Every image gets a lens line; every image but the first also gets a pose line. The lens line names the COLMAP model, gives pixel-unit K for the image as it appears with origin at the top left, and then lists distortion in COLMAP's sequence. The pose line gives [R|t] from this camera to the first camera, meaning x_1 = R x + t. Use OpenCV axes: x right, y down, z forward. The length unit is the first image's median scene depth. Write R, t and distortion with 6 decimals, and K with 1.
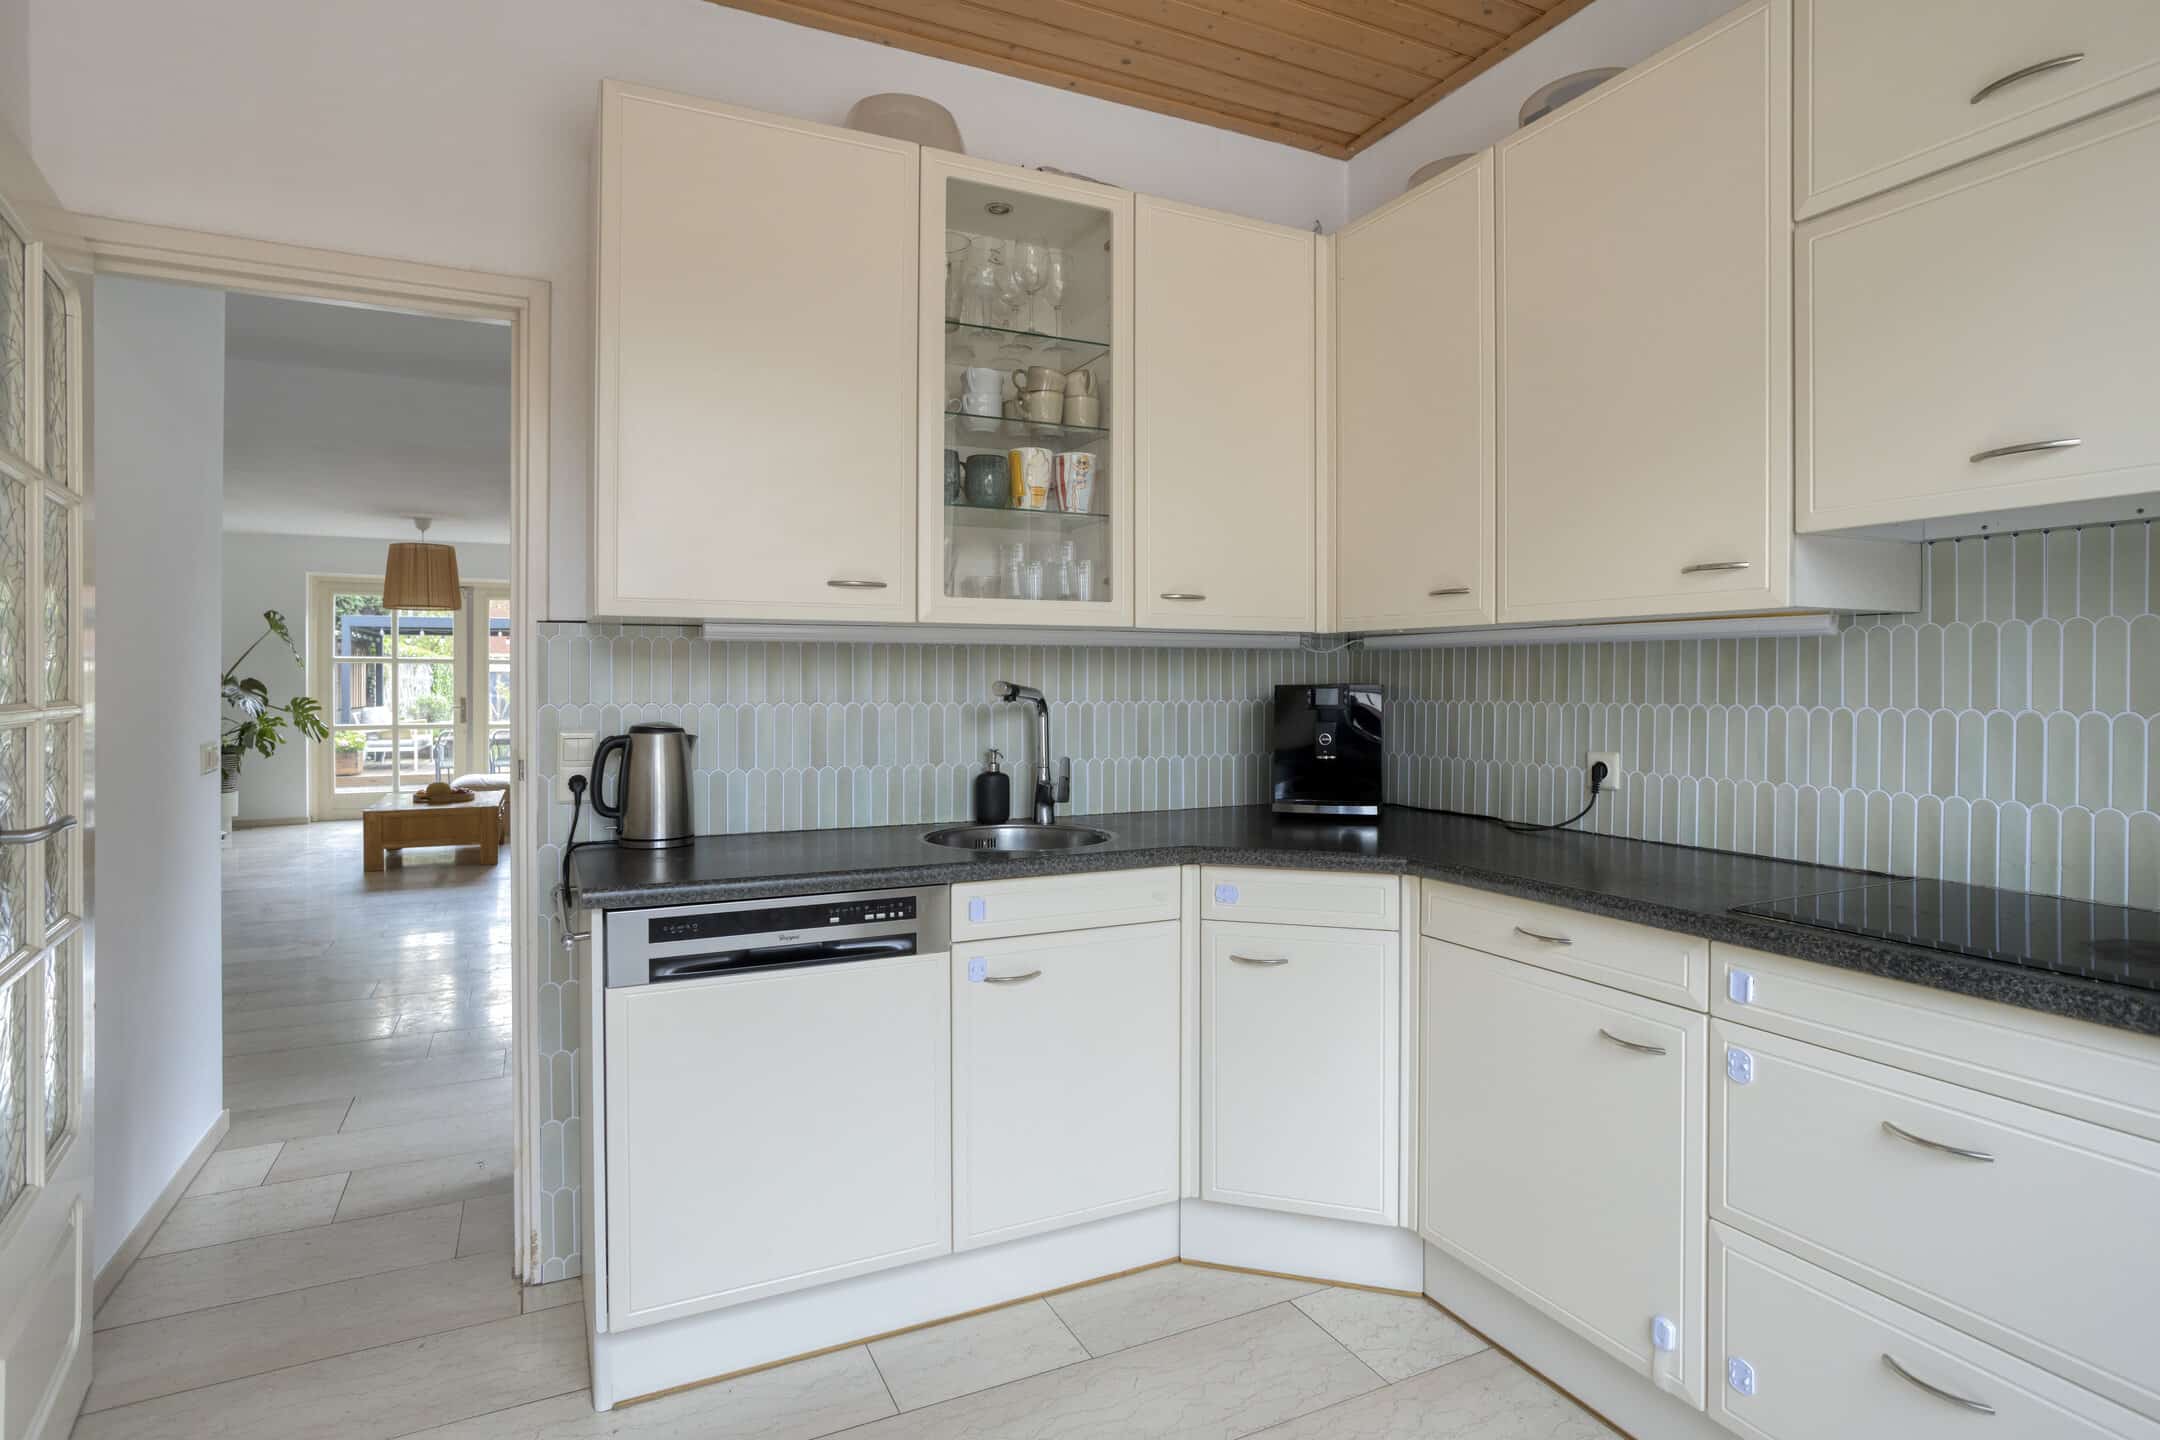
lens RADIAL K [[1151.5, 0, 1126.8], [0, 1151.5, 678.7], [0, 0, 1]] dist [-0.036238, 0.008991]
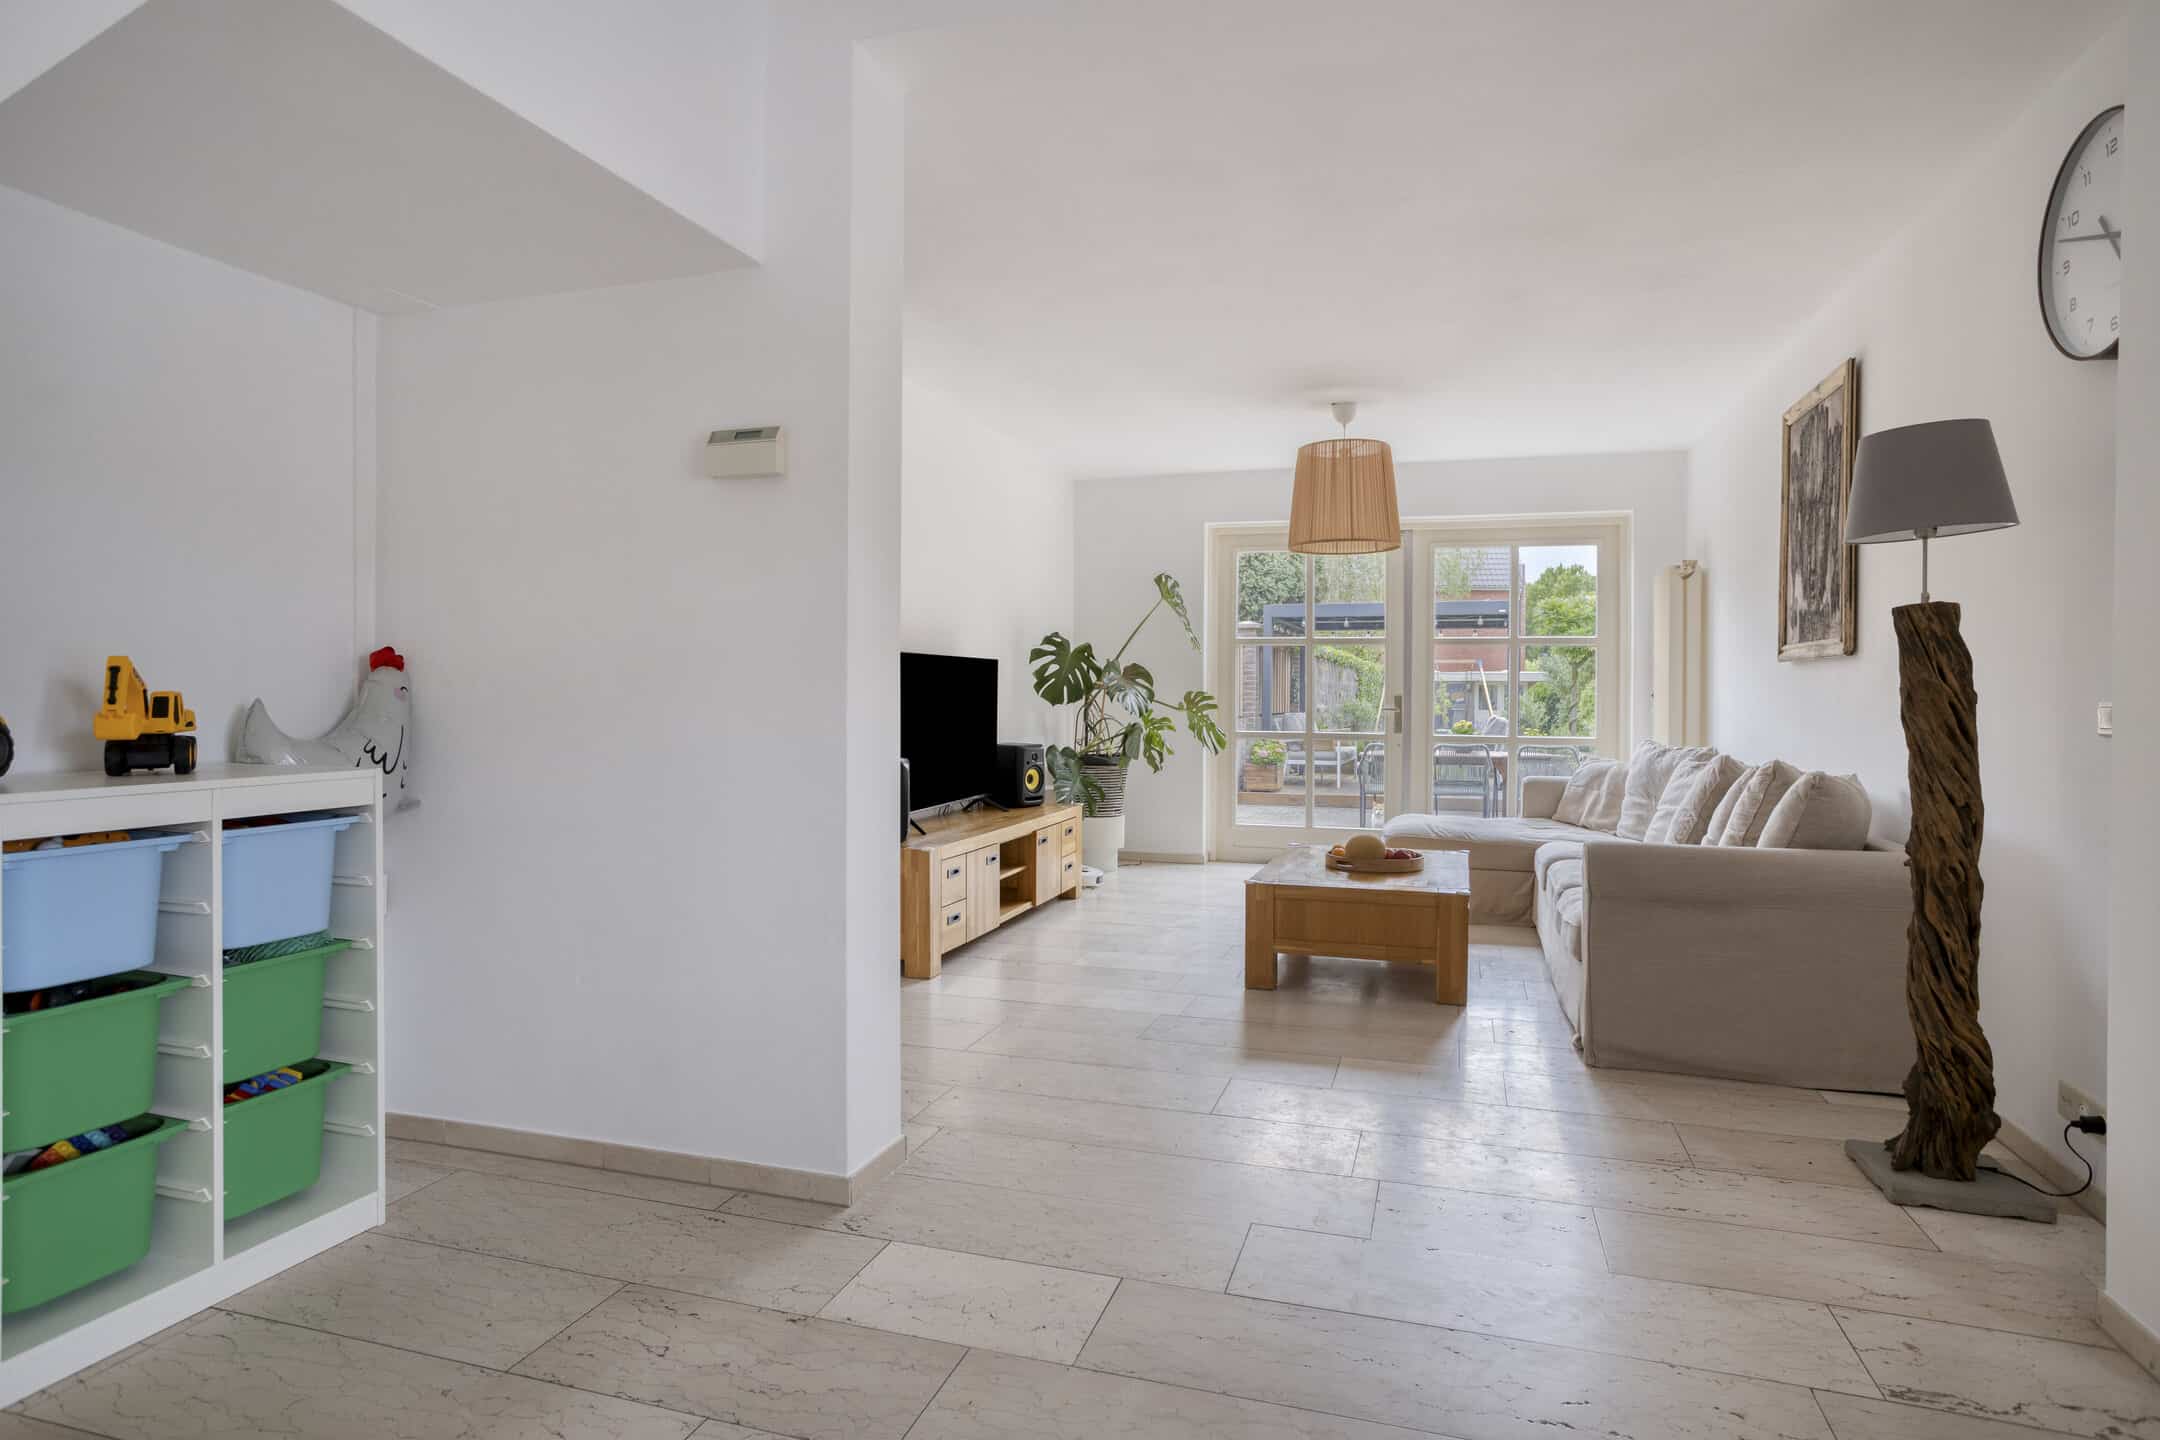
lens RADIAL K [[1204.3, 0, 1091.4], [0, 1204.3, 705.4], [0, 0, 1]] dist [-0.021463, 0.003836]
pose [[0.721012, 0.011401, -0.692829, -0.240793], [-0.005066, 0.999925, 0.011183, 0.017043], [0.692904, -0.004553, 0.721015, 0.394671]]
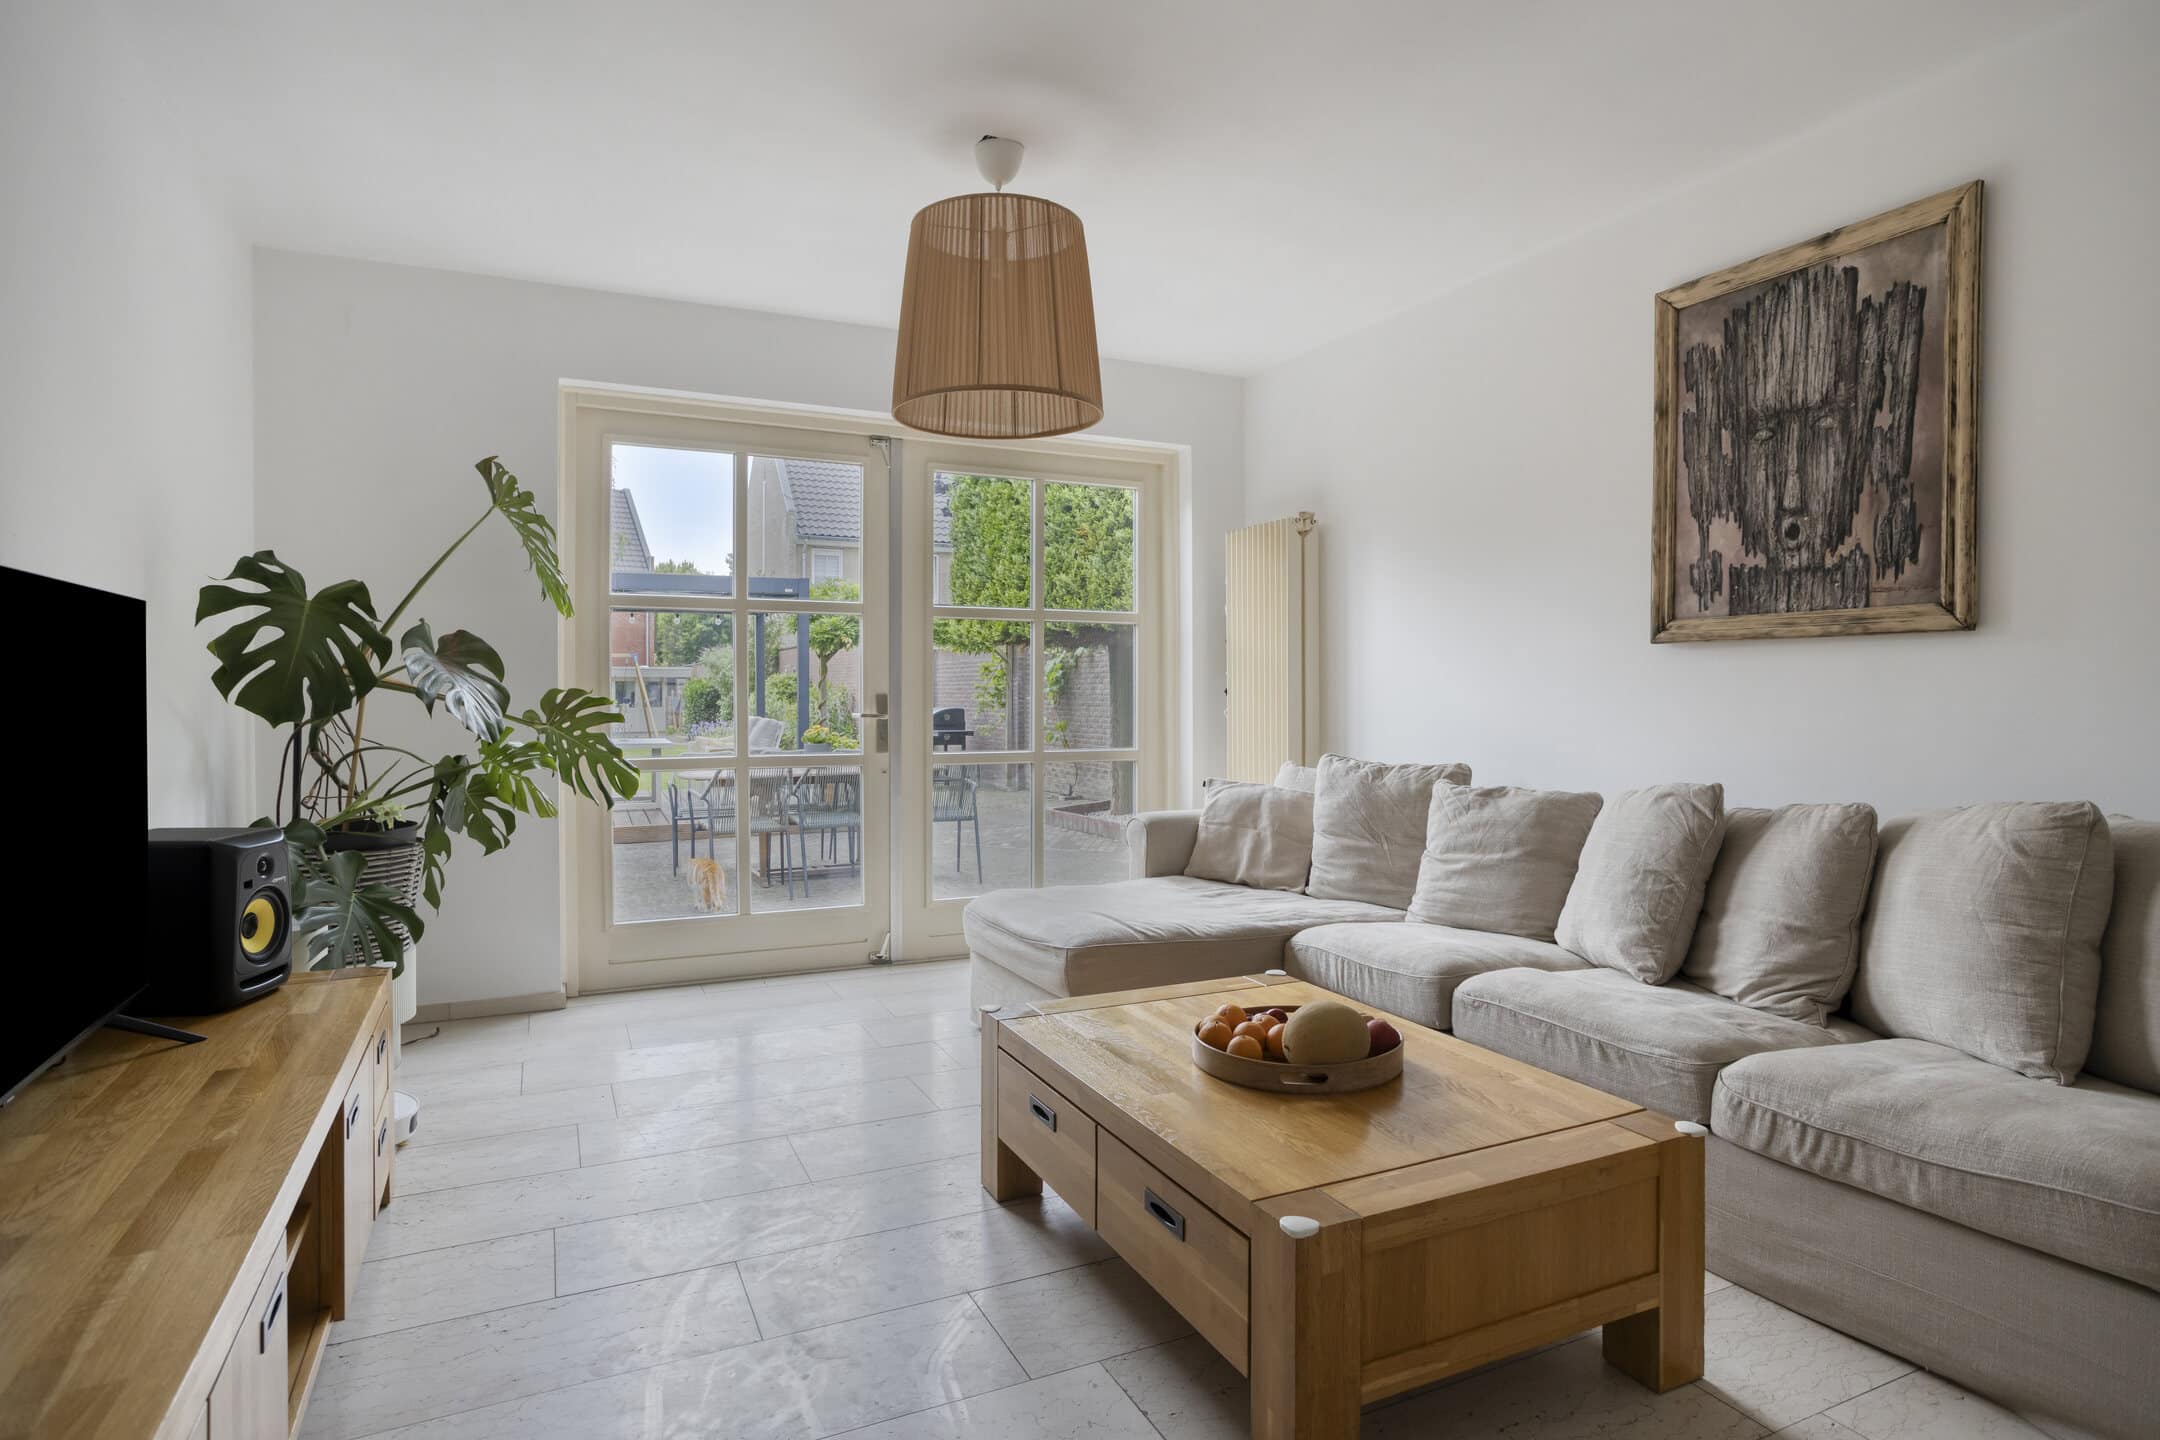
lens RADIAL K [[1151.5, 0, 1082.1], [0, 1151.5, 707.9], [0, 0, 1]] dist [-0.036238, 0.008991]
pose [[0.999848, 0.000325, -0.017430, -0.548188], [-0.000058, 0.999883, 0.015315, 0.016829], [0.017433, -0.015312, 0.999731, 0.618740]]
